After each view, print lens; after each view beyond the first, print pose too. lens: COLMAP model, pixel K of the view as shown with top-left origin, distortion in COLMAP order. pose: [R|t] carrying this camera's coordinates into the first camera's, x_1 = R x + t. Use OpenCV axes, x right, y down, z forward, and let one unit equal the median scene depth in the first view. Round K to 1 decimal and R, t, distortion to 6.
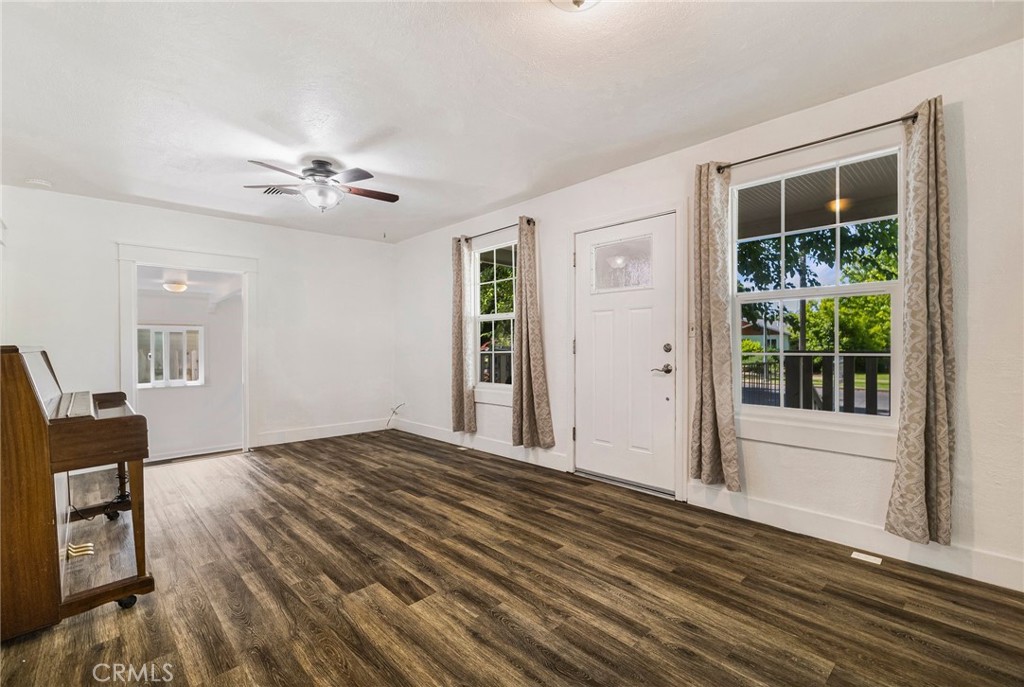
lens RADIAL K [[445.4, 0, 509.0], [0, 445.4, 346.1], [0, 0, 1]] dist [0.003995, 0.000301]
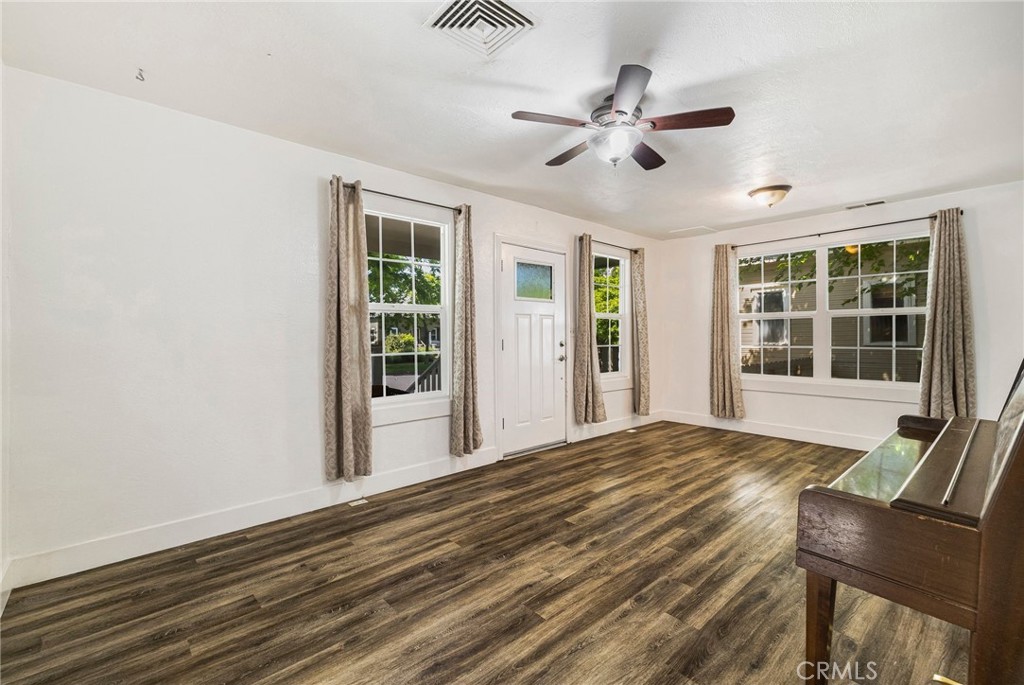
lens RADIAL K [[445.4, 0, 510.2], [0, 445.4, 336.5], [0, 0, 1]] dist [0.003995, 0.000301]
pose [[0.027889, 0.002800, 0.999607, -1.118042], [0.007559, 0.999967, -0.003011, -0.017061], [-0.999582, 0.007640, 0.027867, 1.115453]]
